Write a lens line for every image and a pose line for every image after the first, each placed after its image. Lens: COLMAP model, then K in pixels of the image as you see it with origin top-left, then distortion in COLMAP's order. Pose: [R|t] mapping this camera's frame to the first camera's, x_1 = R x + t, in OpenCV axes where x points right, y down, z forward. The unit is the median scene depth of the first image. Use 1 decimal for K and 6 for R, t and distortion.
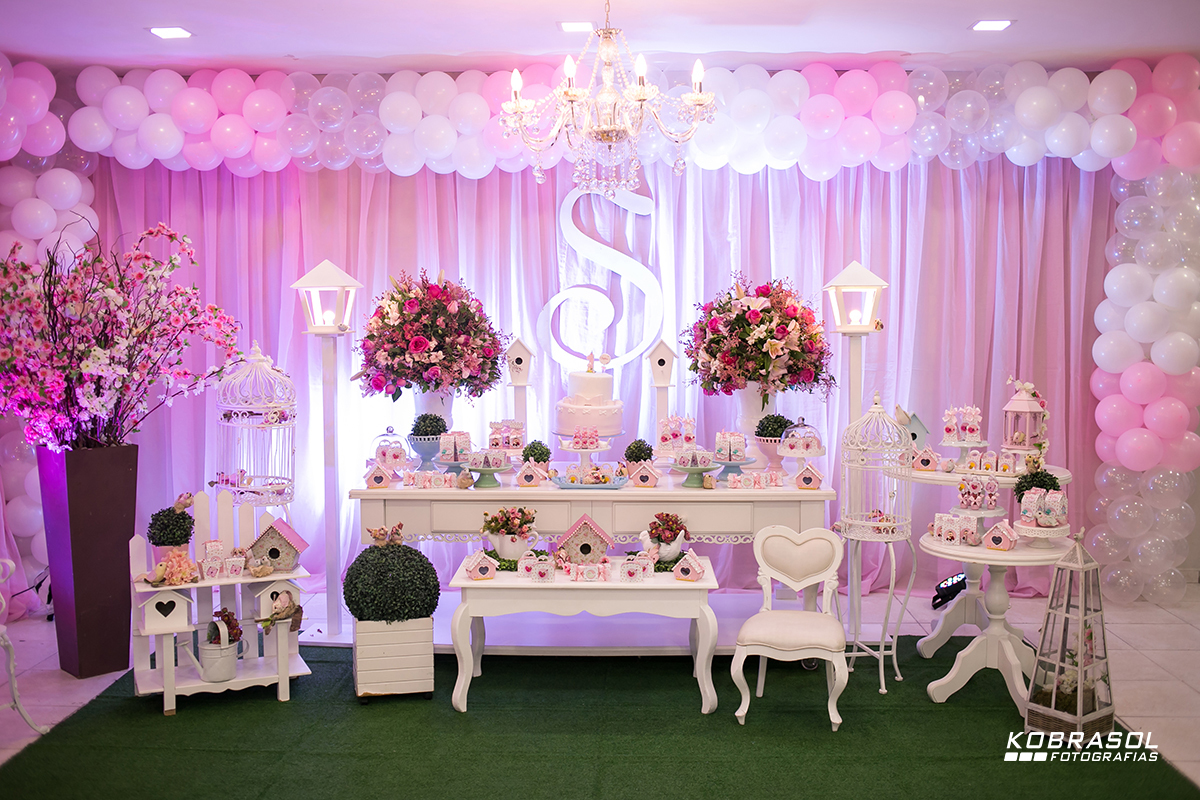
lens RADIAL K [[1202.9, 0, 600.0], [0, 1202.9, 400.0], [0, 0, 1]] dist [-0.089925, 0.109863]
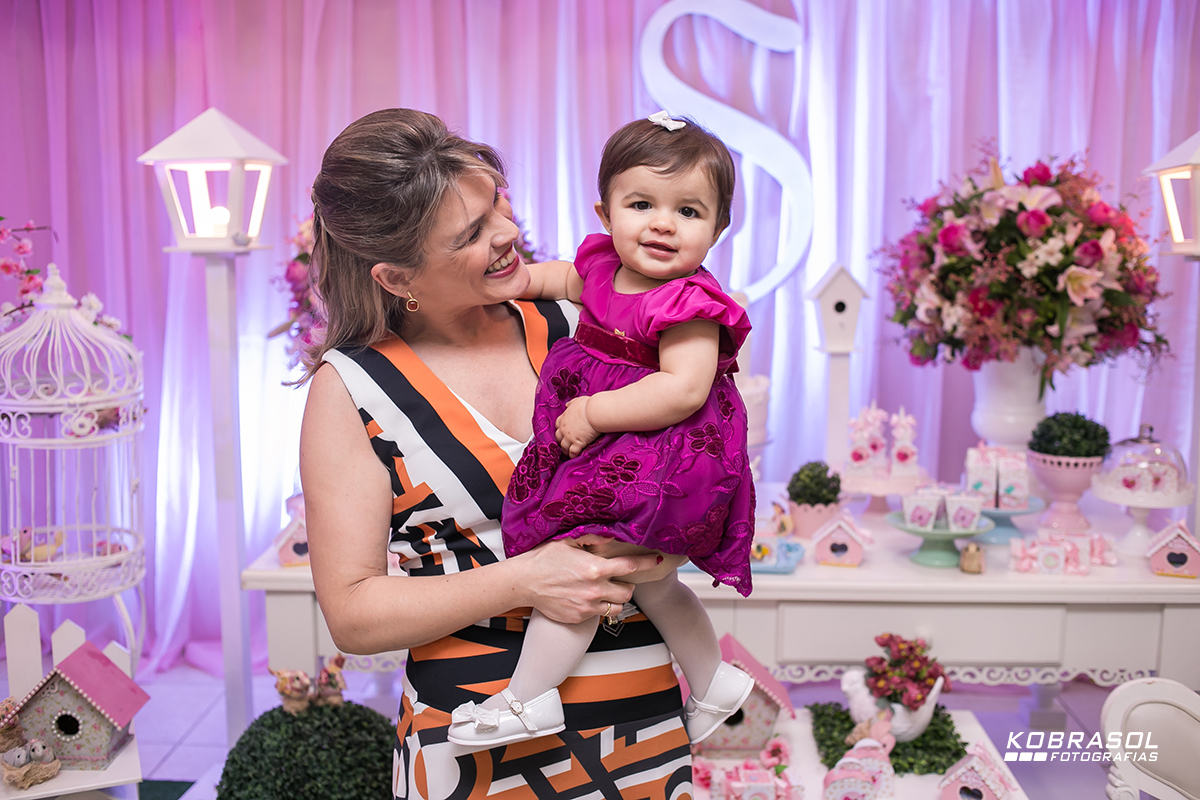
lens RADIAL K [[1202.9, 0, 600.0], [0, 1202.9, 400.0], [0, 0, 1]] dist [-0.089925, 0.109863]
pose [[0.999814, 0.007020, -0.017974, -0.049464], [-0.005769, 0.997620, 0.068704, -0.027080], [0.018413, -0.068588, 0.997475, 0.475884]]
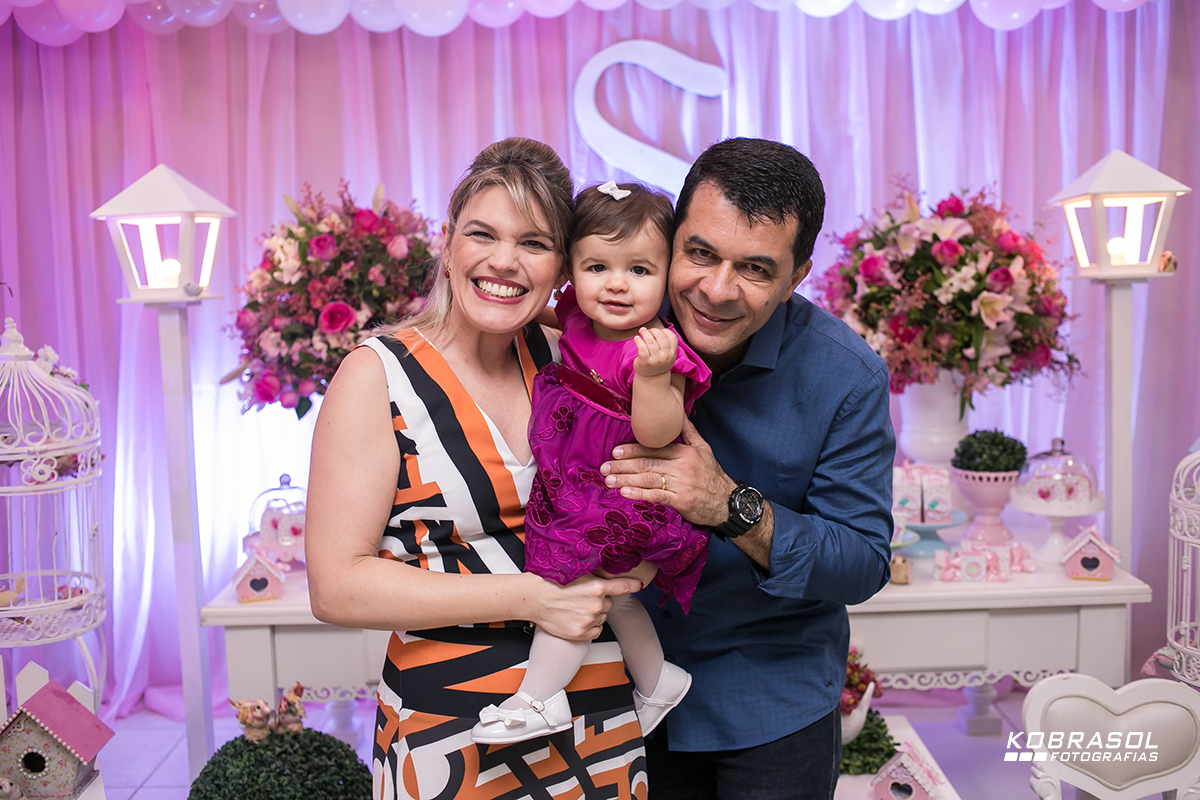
lens RADIAL K [[1202.9, 0, 600.0], [0, 1202.9, 400.0], [0, 0, 1]] dist [-0.089925, 0.109863]
pose [[0.999430, -0.025492, 0.022138, -0.044713], [0.024726, 0.999109, 0.034217, -0.024314], [-0.022990, -0.033650, 0.999169, 0.452551]]
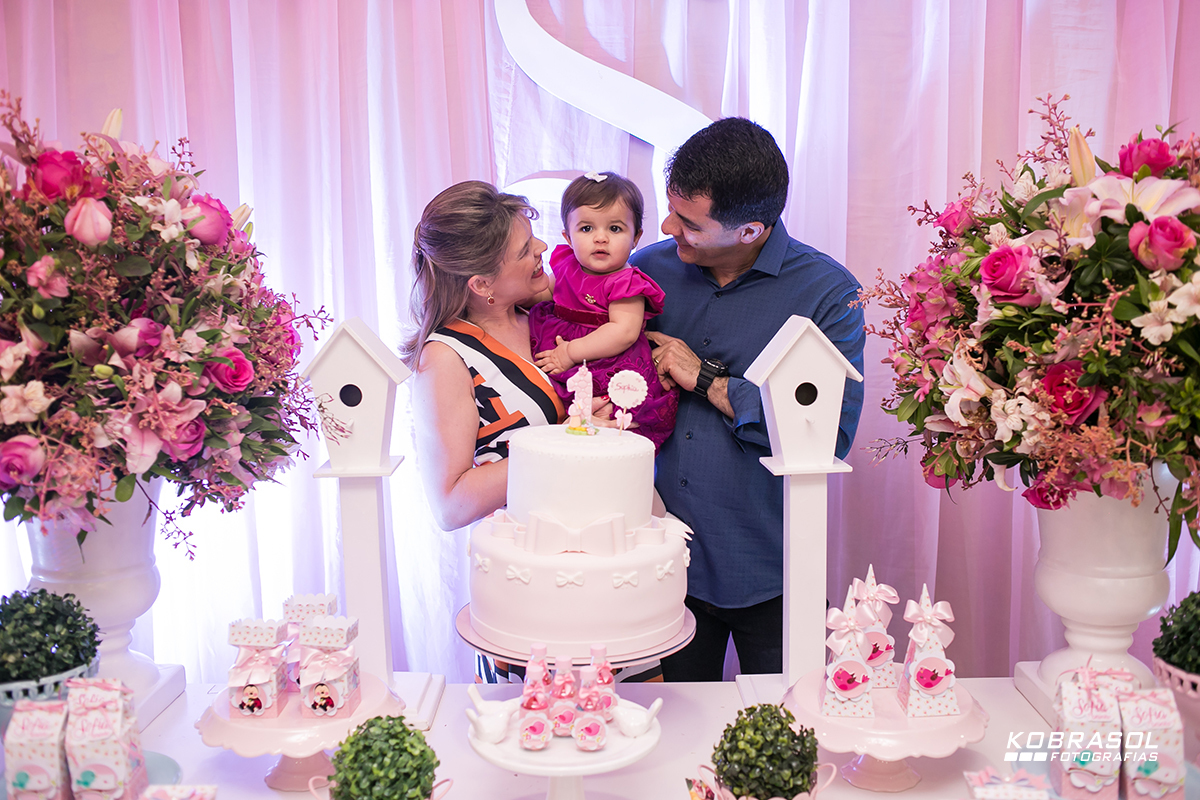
lens RADIAL K [[1202.9, 0, 600.0], [0, 1202.9, 400.0], [0, 0, 1]] dist [-0.089925, 0.109863]
pose [[0.999820, -0.013807, 0.013036, -0.007003], [0.013164, 0.998750, 0.048227, -0.047522], [-0.013685, -0.048047, 0.998751, 0.720050]]
